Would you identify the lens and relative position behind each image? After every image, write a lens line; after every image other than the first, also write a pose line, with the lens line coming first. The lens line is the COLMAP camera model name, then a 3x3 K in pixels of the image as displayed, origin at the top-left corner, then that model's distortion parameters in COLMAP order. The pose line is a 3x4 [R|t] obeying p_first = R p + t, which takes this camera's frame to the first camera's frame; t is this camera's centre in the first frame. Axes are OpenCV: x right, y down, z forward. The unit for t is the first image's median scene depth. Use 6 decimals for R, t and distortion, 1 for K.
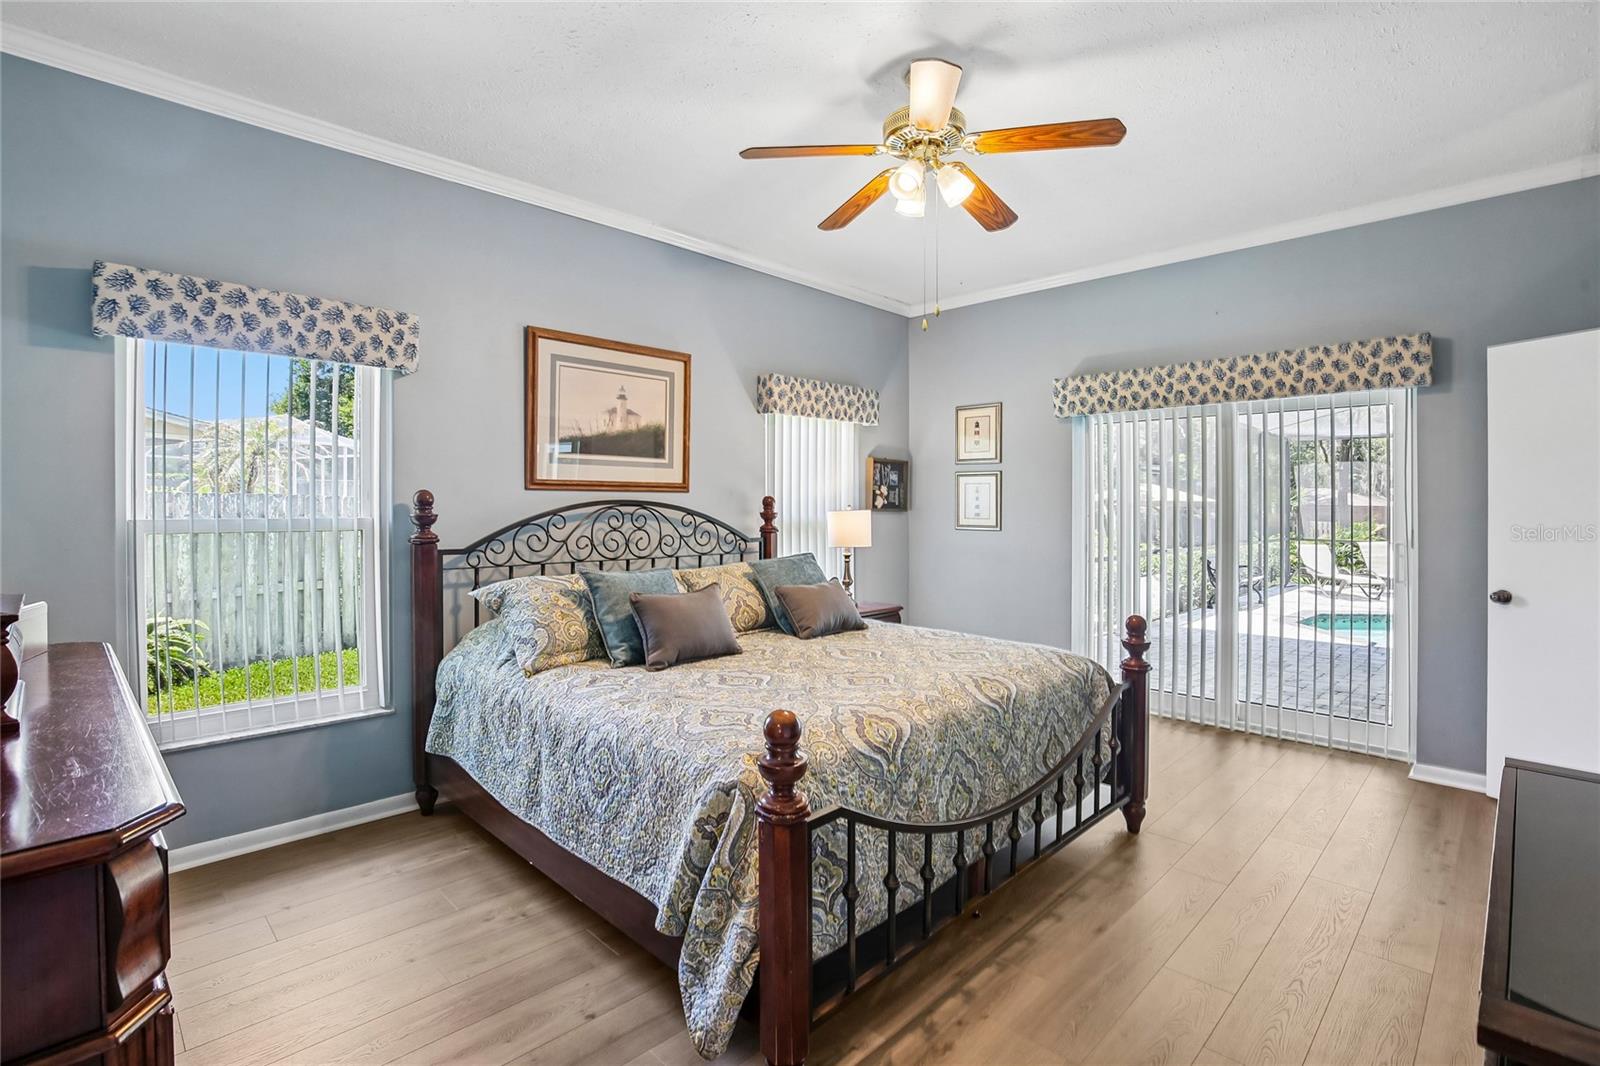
lens RADIAL K [[751.1, 0, 791.3], [0, 751.1, 504.6], [0, 0, 1]] dist [-0.012125, -0.001227]
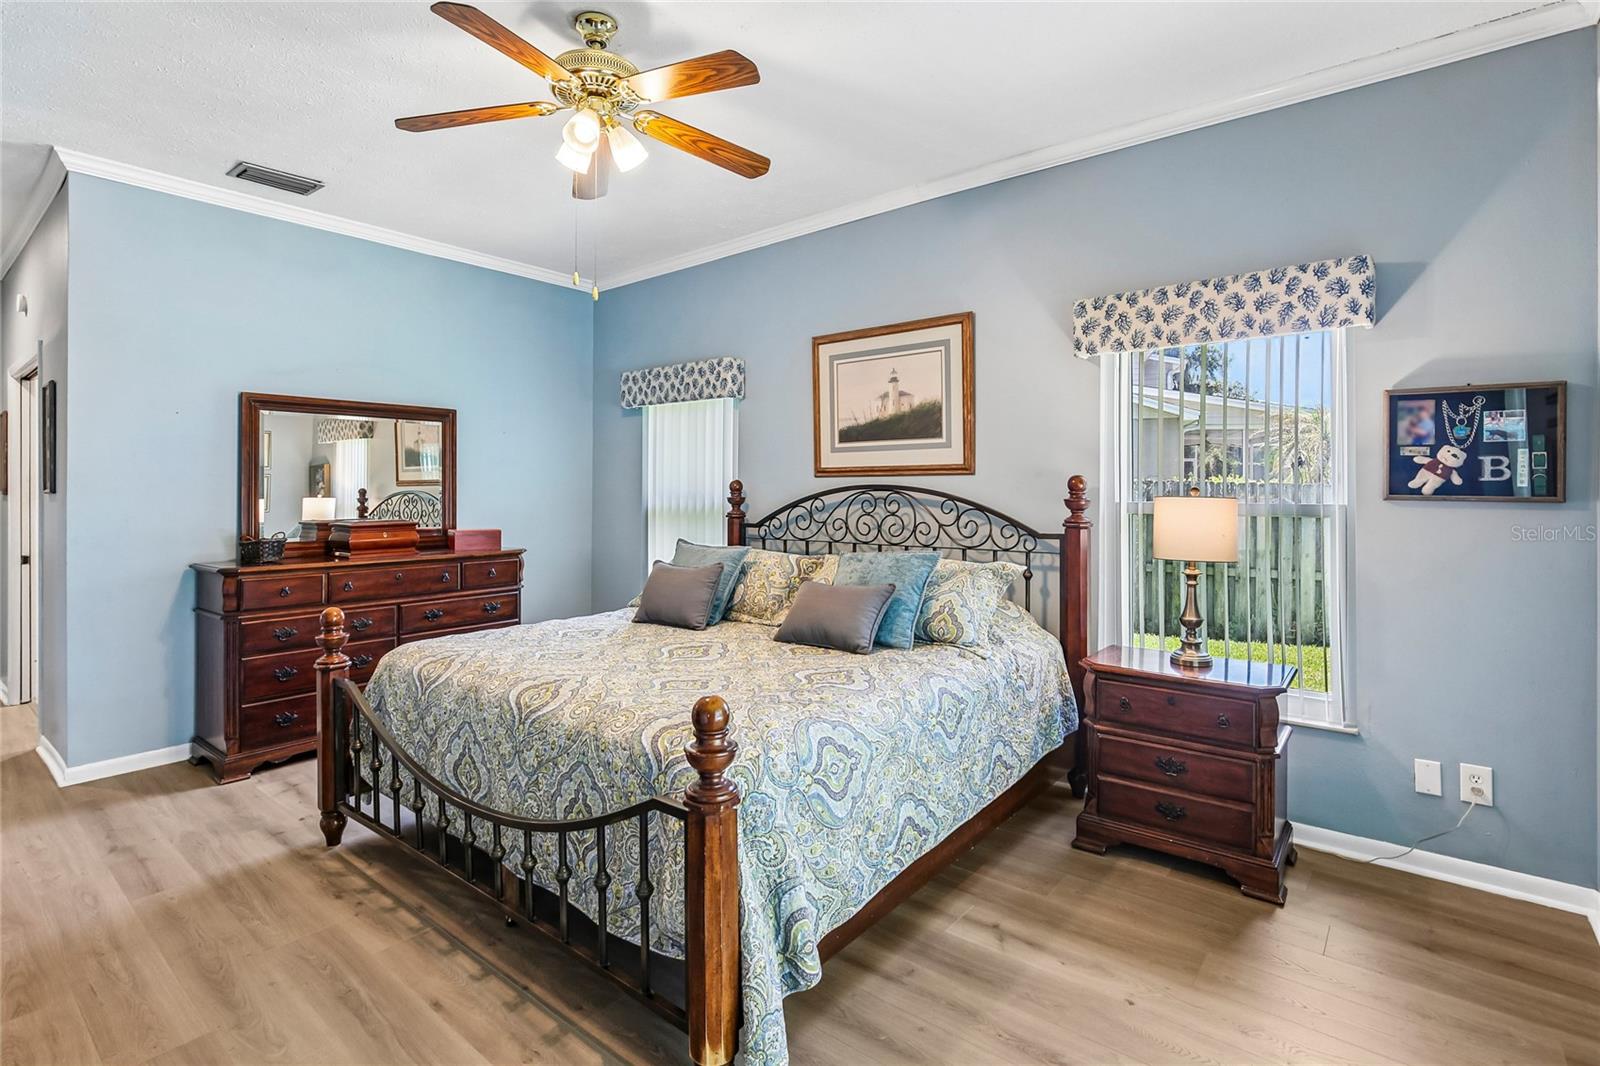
lens RADIAL K [[751.1, 0, 789.8], [0, 751.1, 497.4], [0, 0, 1]] dist [-0.012125, -0.001227]
pose [[0.111633, -0.002697, -0.993746, 0.741702], [-0.004862, 0.999983, -0.003260, 0.014354], [0.993738, 0.005196, 0.111618, 0.761533]]
